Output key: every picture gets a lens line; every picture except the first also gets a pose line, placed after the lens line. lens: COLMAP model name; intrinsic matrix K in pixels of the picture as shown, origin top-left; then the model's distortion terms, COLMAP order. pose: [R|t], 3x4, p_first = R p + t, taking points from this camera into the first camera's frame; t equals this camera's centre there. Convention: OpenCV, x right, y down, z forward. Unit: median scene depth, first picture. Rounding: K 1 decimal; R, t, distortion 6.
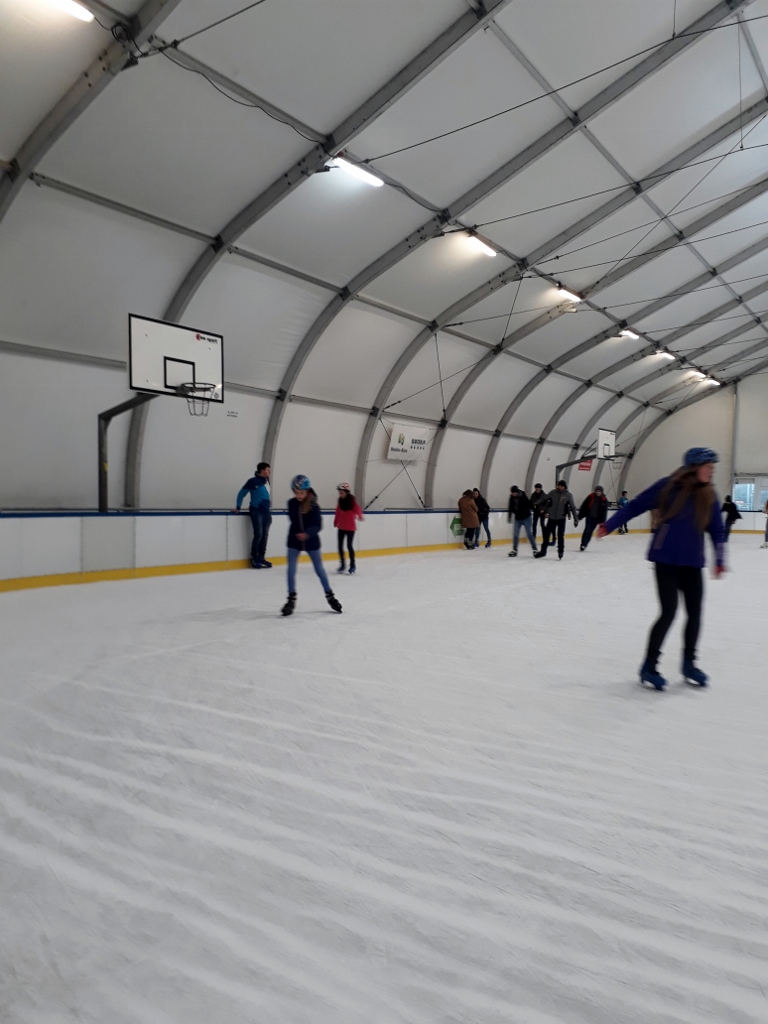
lens RADIAL K [[844.3, 0, 392.1], [0, 844.3, 530.7], [0, 0, 1]] dist [0.079605, -0.090694]
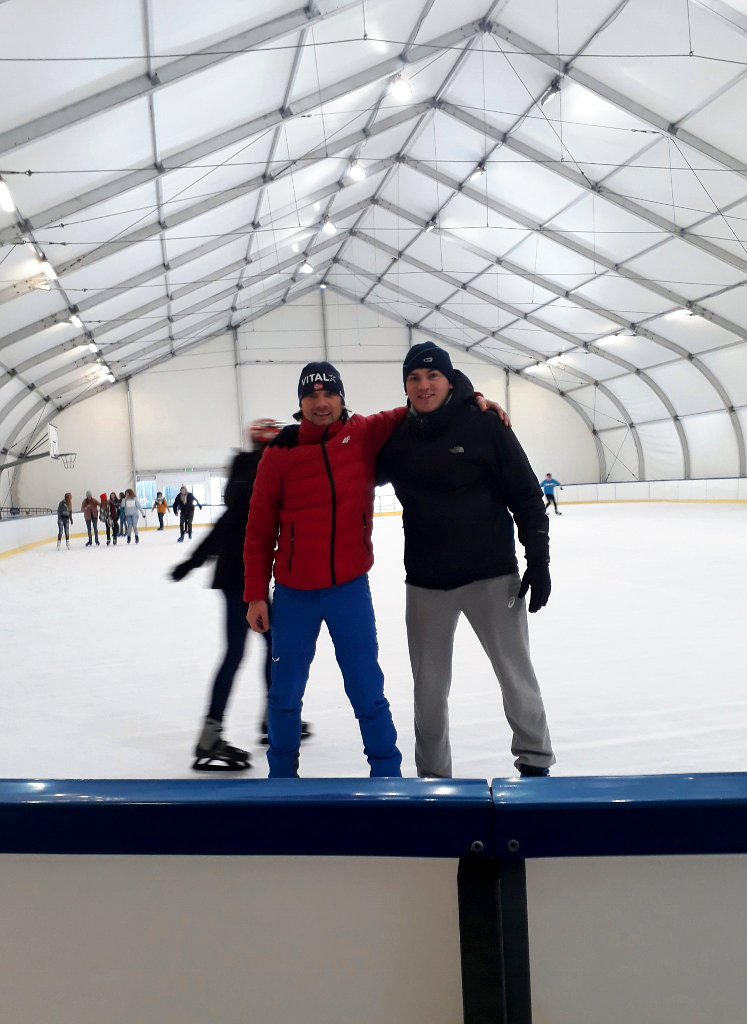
lens RADIAL K [[856.5, 0, 393.4], [0, 856.5, 542.4], [0, 0, 1]] dist [0.085421, -0.097852]
pose [[0.683645, -0.099269, 0.723032, -0.192610], [0.090869, 0.994575, 0.050631, -0.008945], [-0.724135, 0.031088, 0.688957, 0.114693]]
